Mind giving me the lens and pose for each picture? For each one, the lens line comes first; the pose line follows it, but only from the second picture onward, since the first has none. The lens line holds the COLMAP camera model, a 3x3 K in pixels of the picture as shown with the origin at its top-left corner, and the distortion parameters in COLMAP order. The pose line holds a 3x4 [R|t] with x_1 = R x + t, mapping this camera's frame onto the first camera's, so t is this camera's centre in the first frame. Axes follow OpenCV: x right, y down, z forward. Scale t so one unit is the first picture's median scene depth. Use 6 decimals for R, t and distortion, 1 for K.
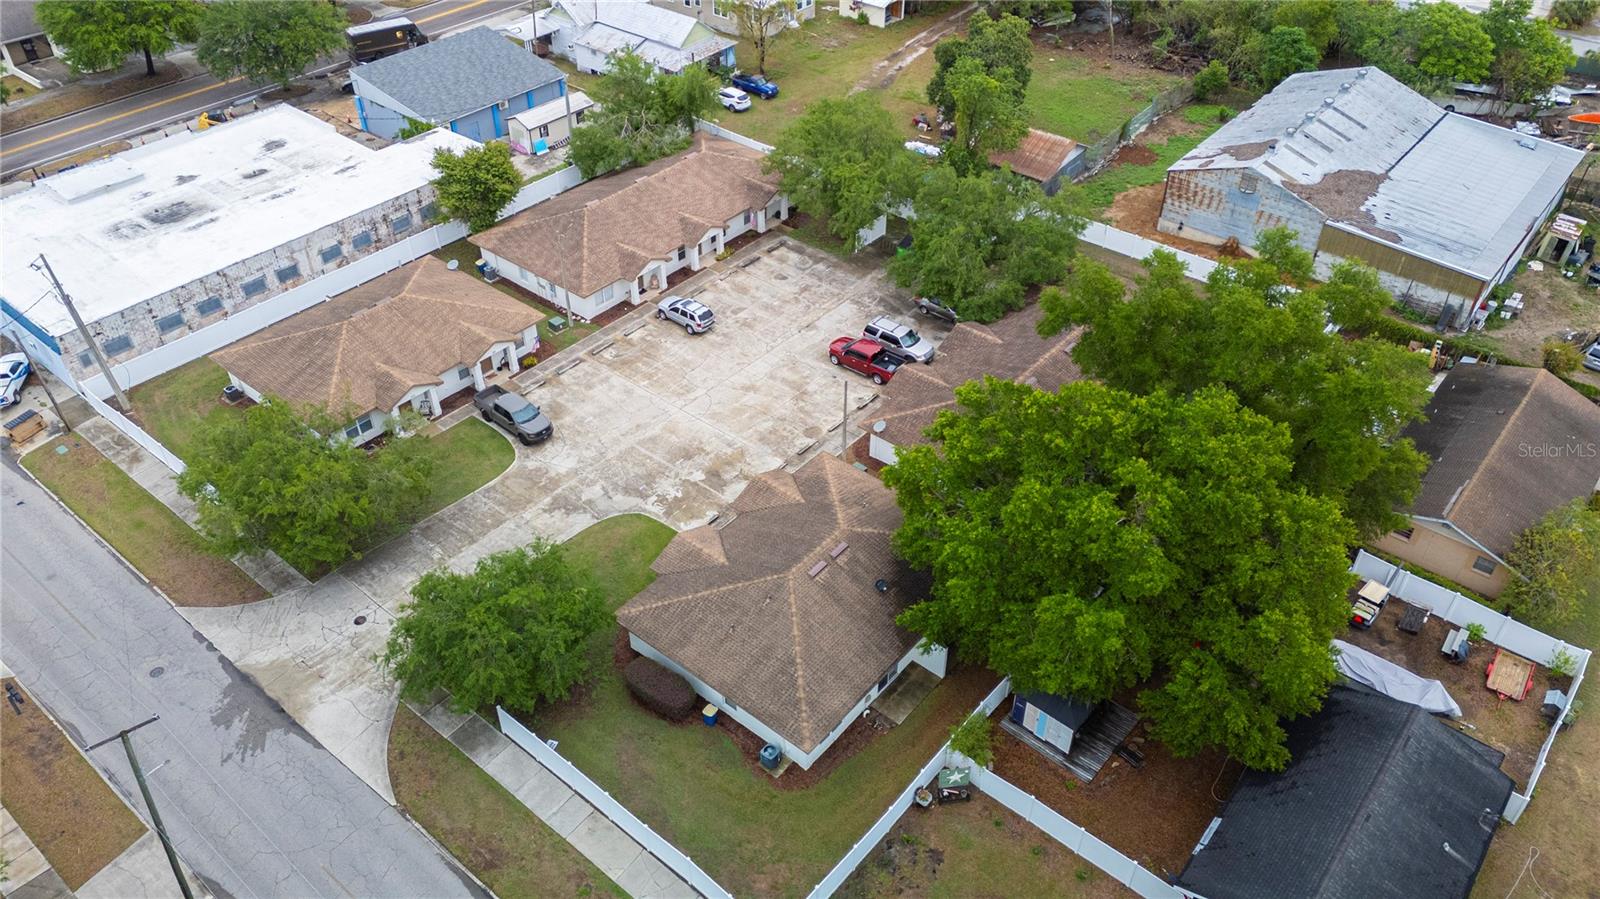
lens RADIAL K [[1164.2, 0, 798.7], [0, 1164.2, 459.7], [0, 0, 1]] dist [0.081513, -0.076368]
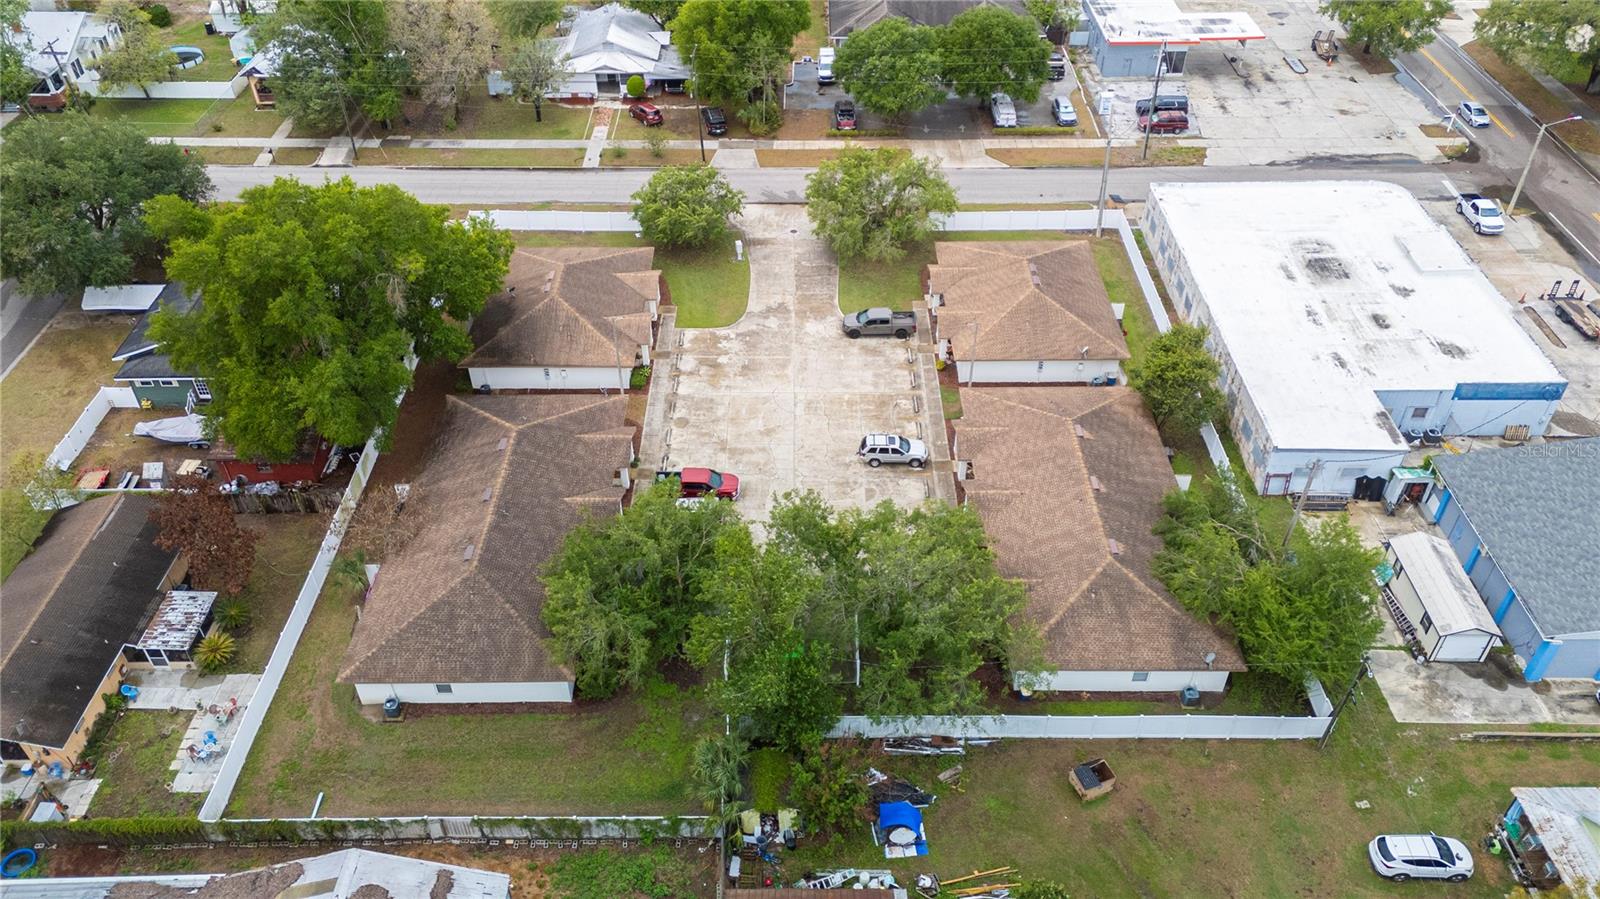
lens RADIAL K [[1164.2, 0, 798.7], [0, 1164.2, 459.7], [0, 0, 1]] dist [0.081513, -0.076368]
pose [[-0.769124, 0.417559, -0.483831, 0.455213], [-0.402361, 0.271814, 0.874198, -0.981356], [0.496541, 0.867042, -0.041049, 1.053600]]
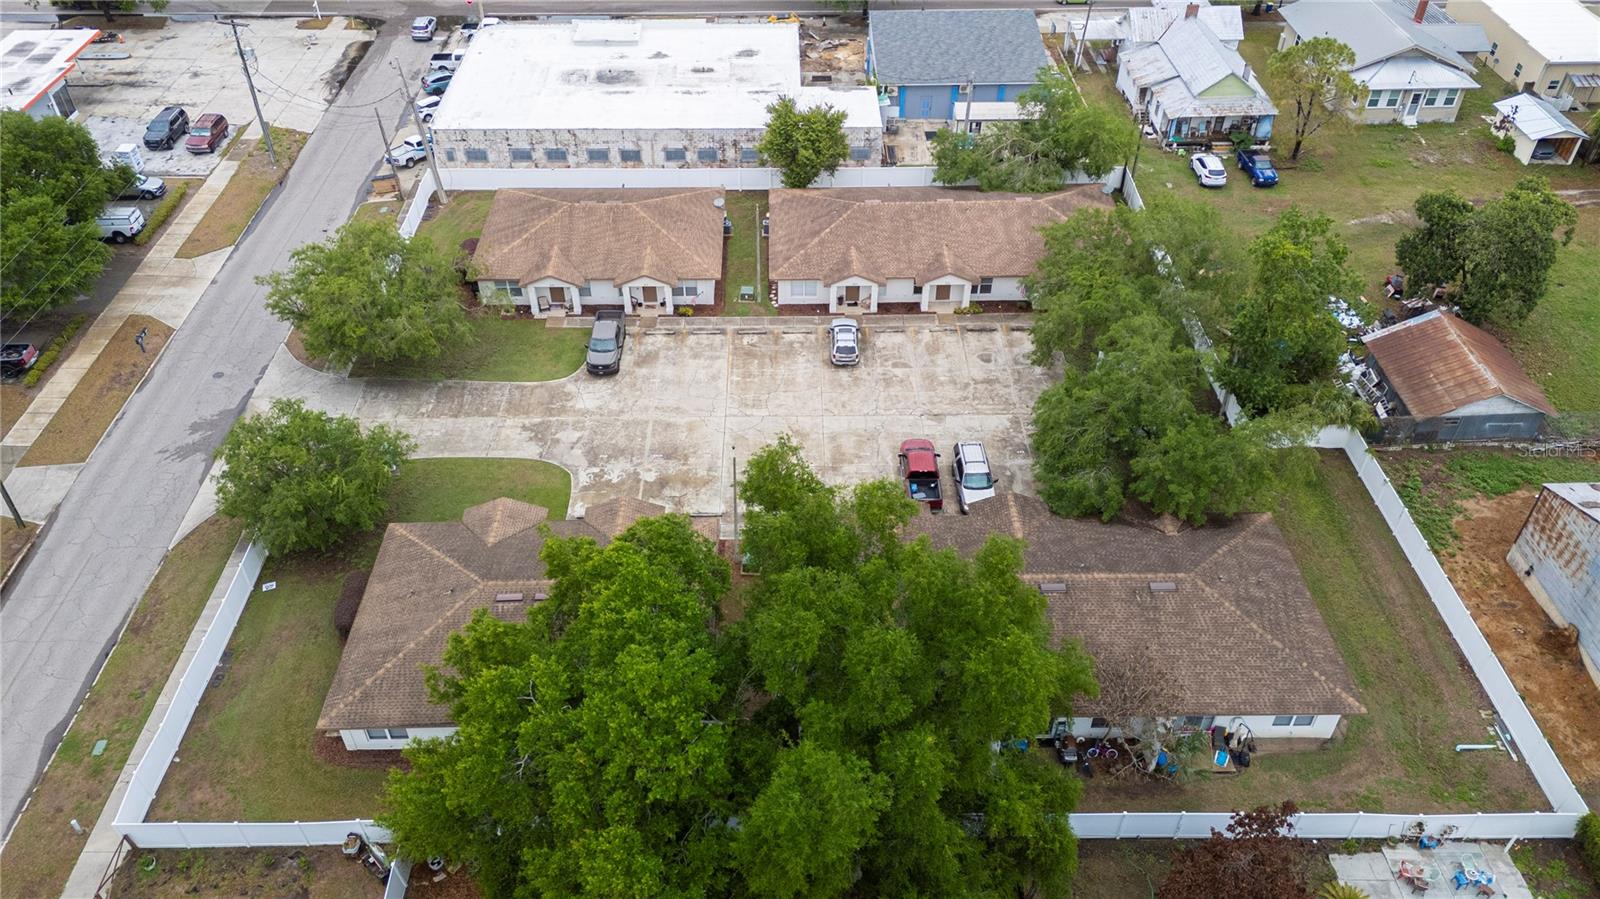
lens RADIAL K [[1164.2, 0, 798.7], [0, 1164.2, 459.7], [0, 0, 1]] dist [0.081513, -0.076368]
pose [[0.653987, 0.495077, -0.572014, 0.473778], [-0.482299, 0.855392, 0.188925, -0.210591], [0.582828, 0.152327, 0.798190, 0.270157]]
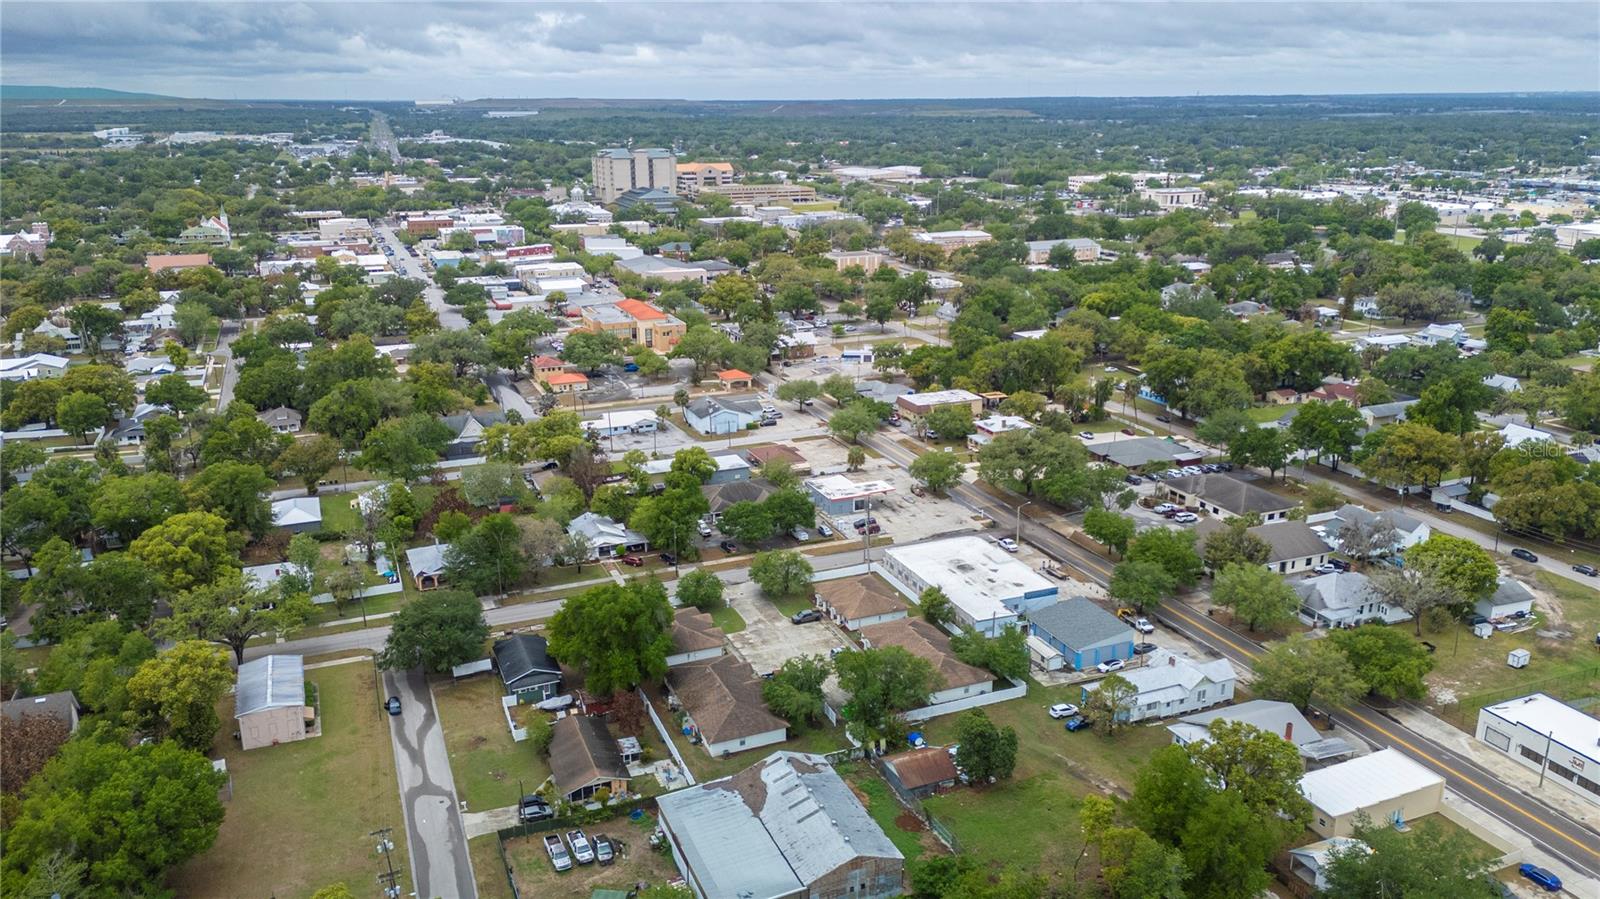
lens RADIAL K [[1164.2, 0, 798.7], [0, 1164.2, 459.7], [0, 0, 1]] dist [0.081513, -0.076368]
pose [[-0.458771, 0.266857, -0.847536, 1.966128], [-0.563039, 0.650595, 0.509621, -1.632846], [0.687398, 0.710995, -0.148222, 1.055728]]
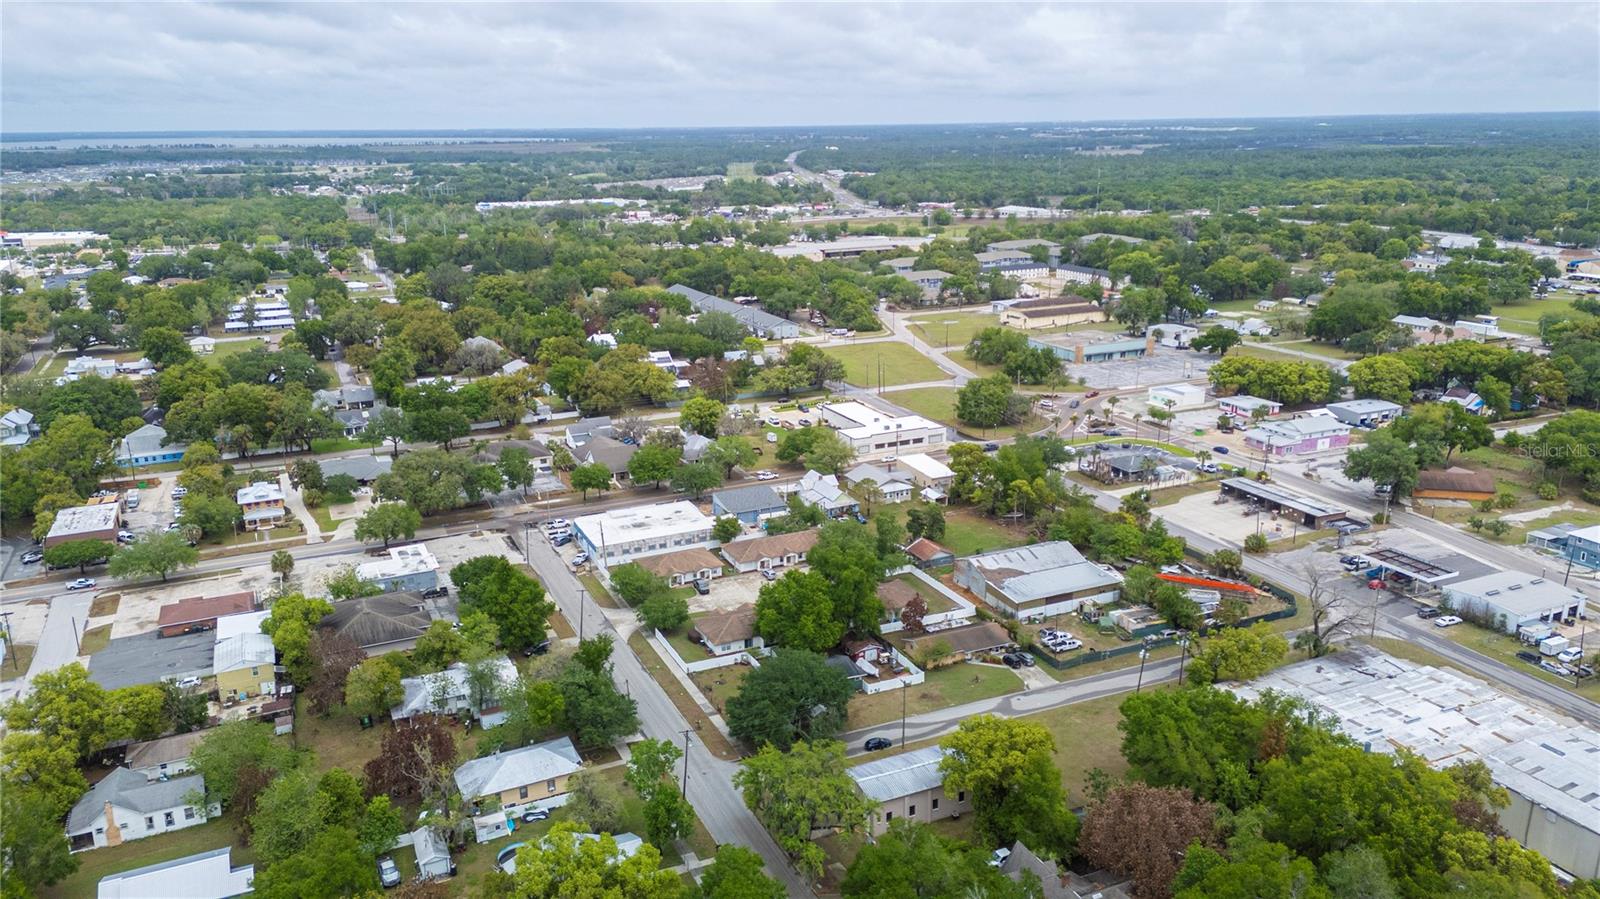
lens RADIAL K [[1160.9, 0, 800.0], [0, 1160.9, 449.5], [0, 0, 1]] dist [0.131440, -0.150124]
pose [[0.904735, 0.104994, -0.412832, 1.239021], [-0.262522, 0.900656, -0.346266, 0.634317], [0.335464, 0.421657, 0.842419, -1.723411]]
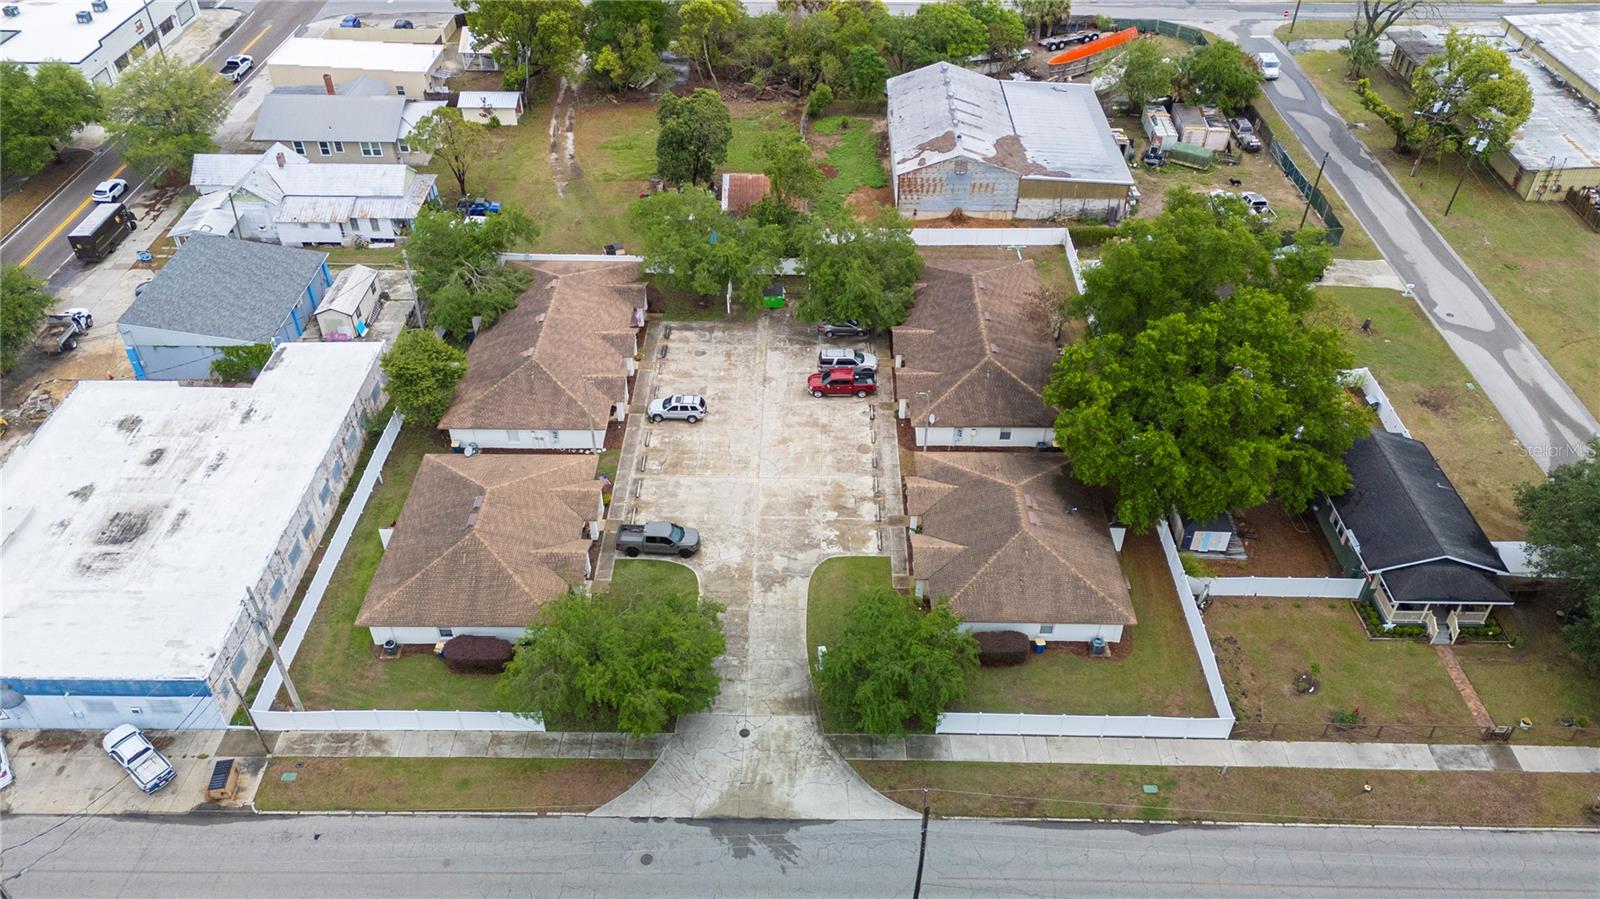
lens RADIAL K [[1164.2, 0, 798.7], [0, 1164.2, 459.7], [0, 0, 1]] dist [0.081513, -0.076368]
pose [[0.778052, -0.398392, 0.485715, -0.602383], [0.400893, 0.910162, 0.104351, -0.158285], [-0.483652, 0.113529, 0.867866, -0.037837]]
